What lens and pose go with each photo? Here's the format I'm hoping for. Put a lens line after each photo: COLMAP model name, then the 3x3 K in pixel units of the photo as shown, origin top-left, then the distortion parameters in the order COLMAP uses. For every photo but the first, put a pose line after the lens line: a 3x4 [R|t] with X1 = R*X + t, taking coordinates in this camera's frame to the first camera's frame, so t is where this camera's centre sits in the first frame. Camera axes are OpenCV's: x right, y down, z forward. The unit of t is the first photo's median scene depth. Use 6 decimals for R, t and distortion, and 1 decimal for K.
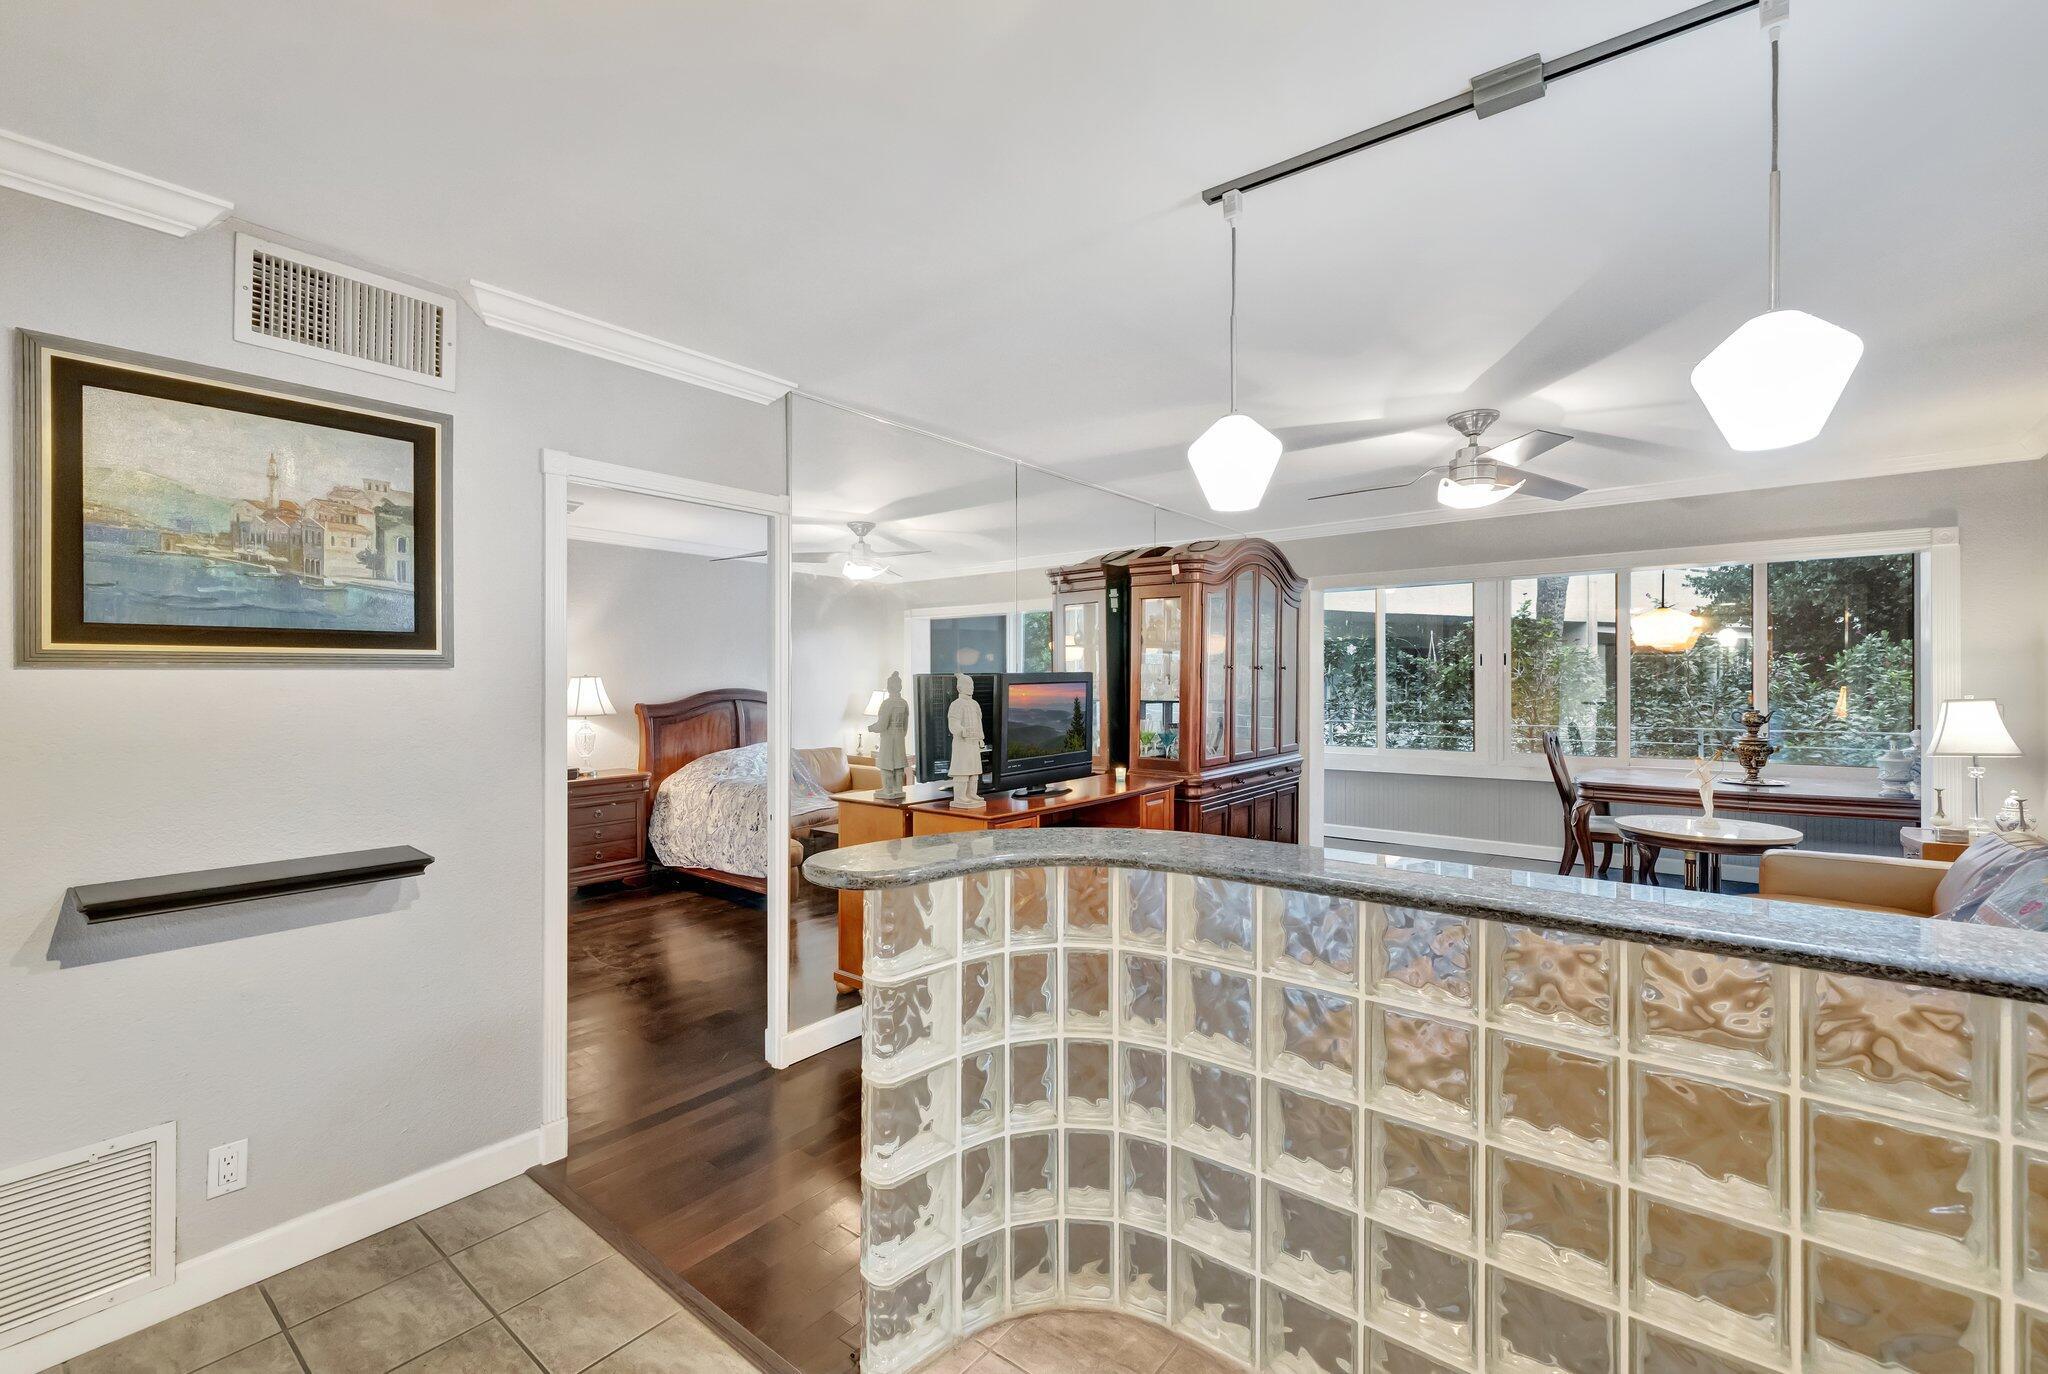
lens RADIAL K [[882.6, 0, 1024.0], [0, 882.6, 687.0], [0, 0, 1]] dist [-0.000713, 0.000176]
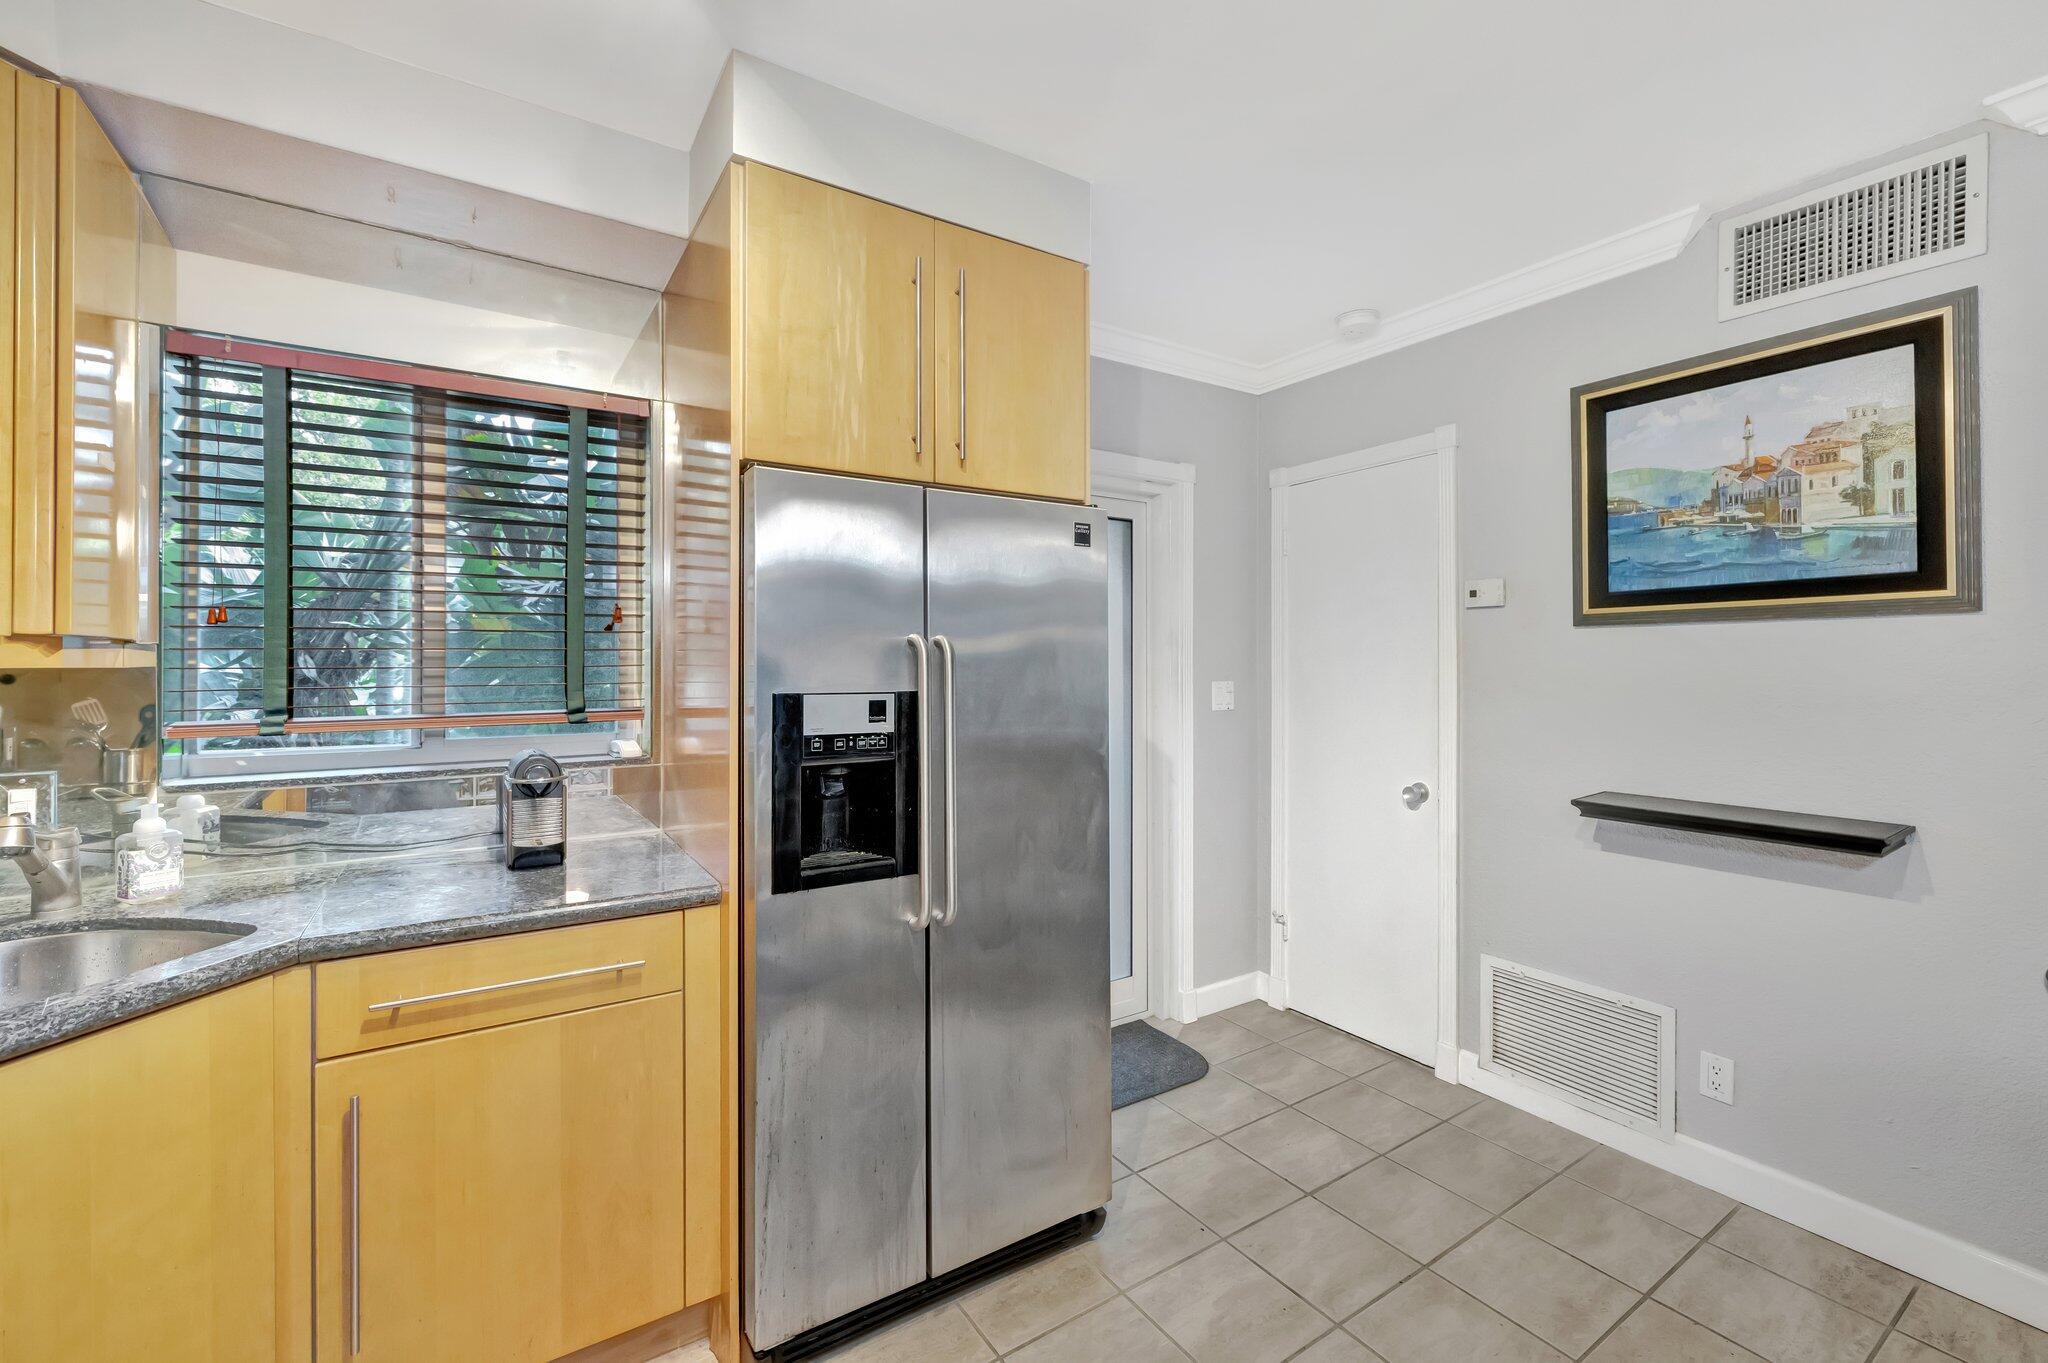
lens RADIAL K [[856.5, 0, 1015.1], [0, 856.5, 658.2], [0, 0, 1]] dist [-0.000112, 0.000119]
pose [[-0.309354, -0.000461, -0.950947, 0.361125], [-0.002586, 0.999997, 0.000356, 0.023494], [0.950944, 0.002570, -0.309354, 0.467909]]
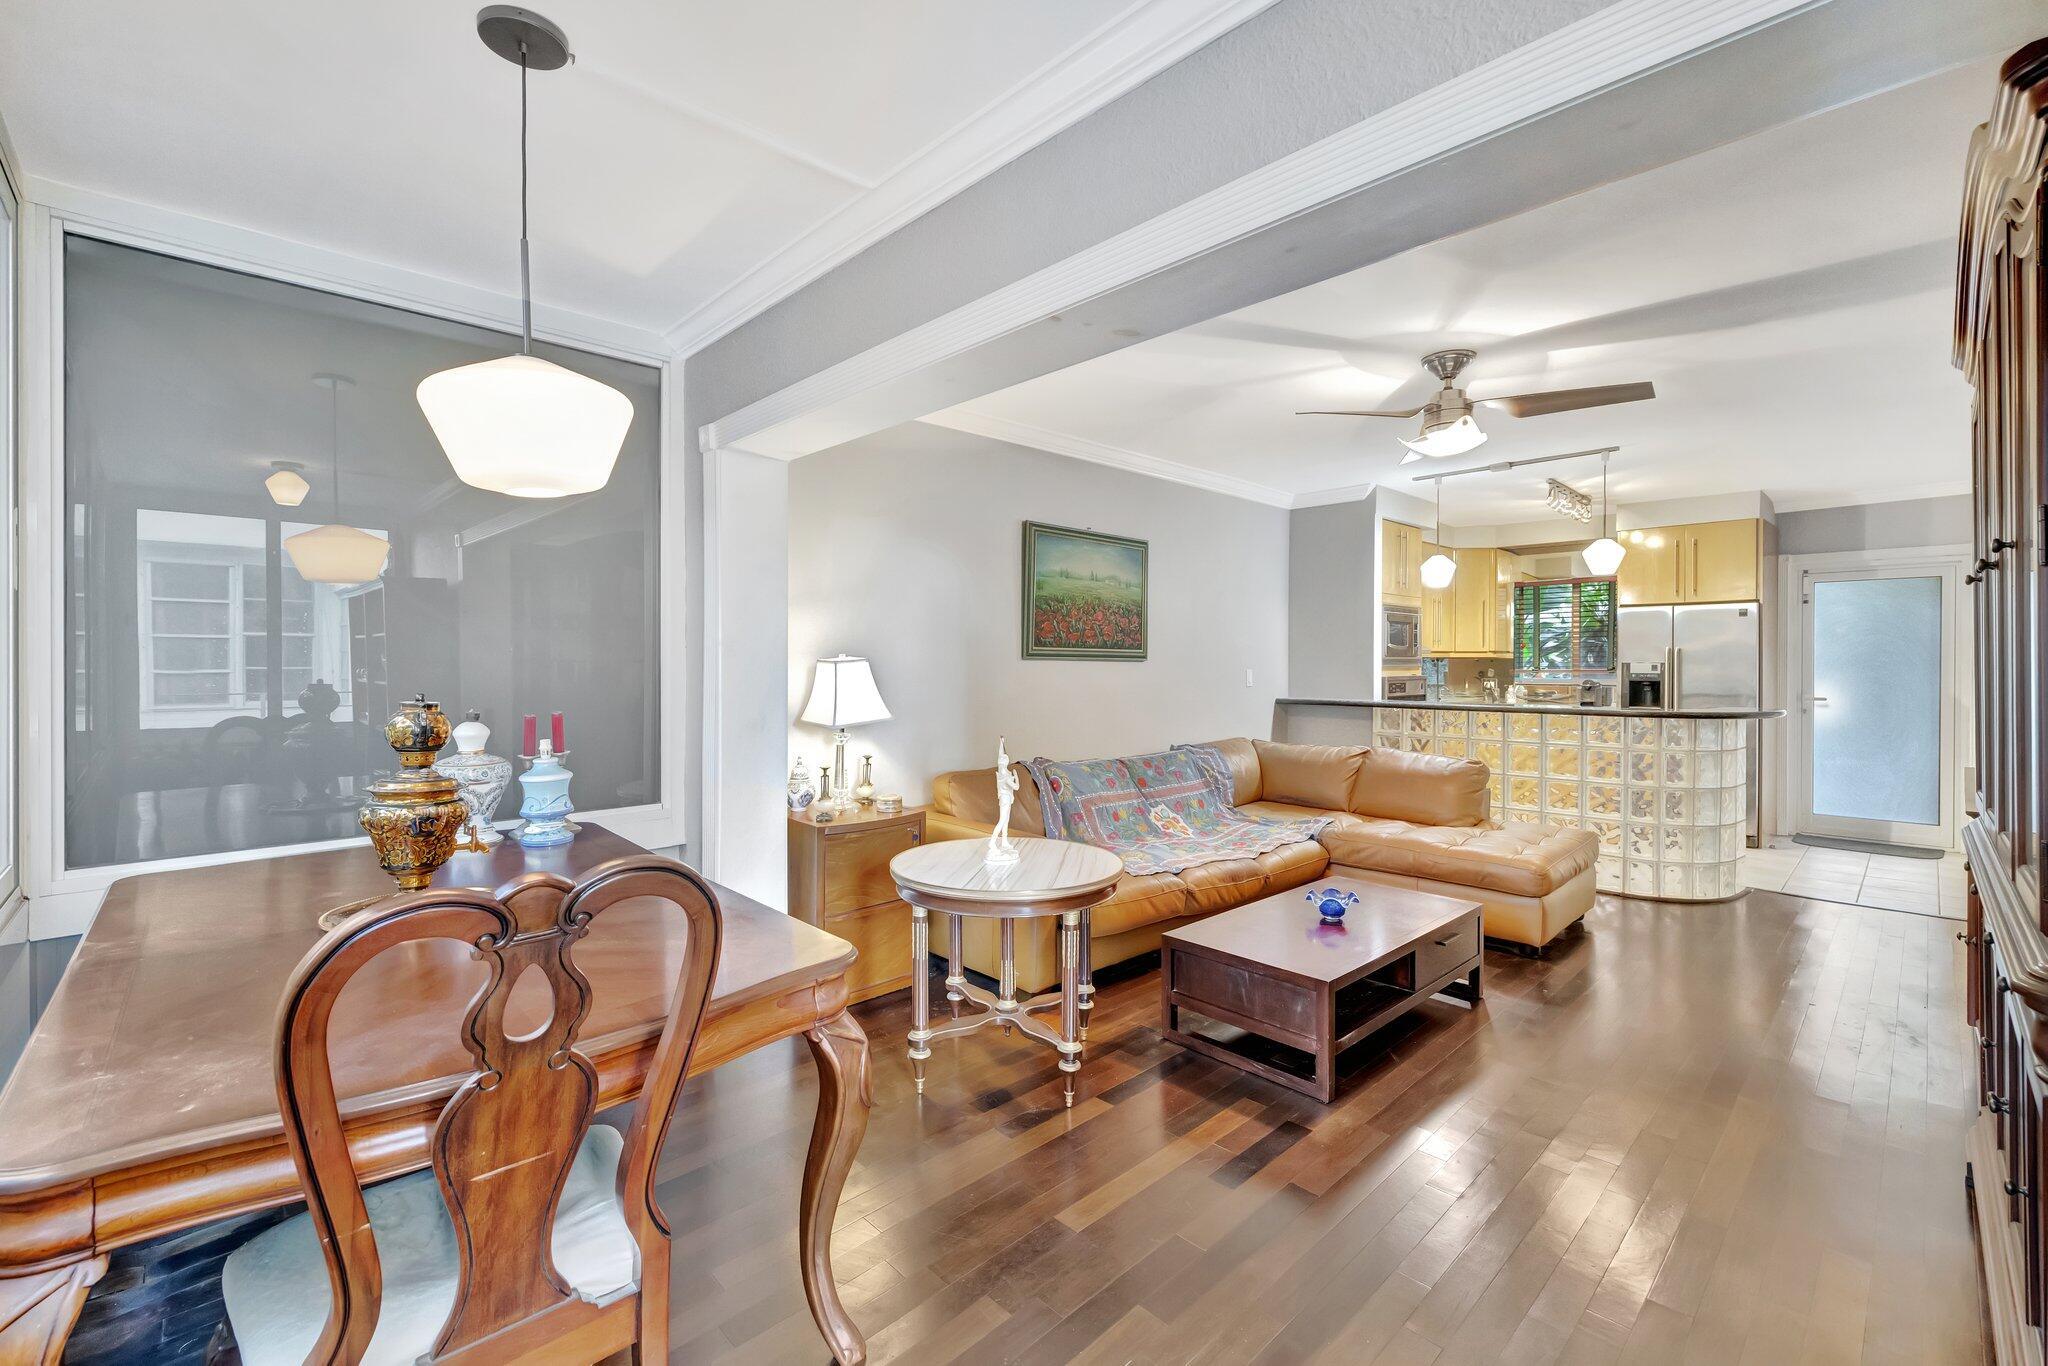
lens RADIAL K [[856.5, 0, 1015.1], [0, 856.5, 659.7], [0, 0, 1]] dist [-0.000112, 0.000119]
pose [[-0.989385, 0.003620, 0.145275, 1.382926], [0.004197, 0.999984, 0.003666, 0.024366], [-0.145260, 0.004236, -0.989385, 3.283202]]
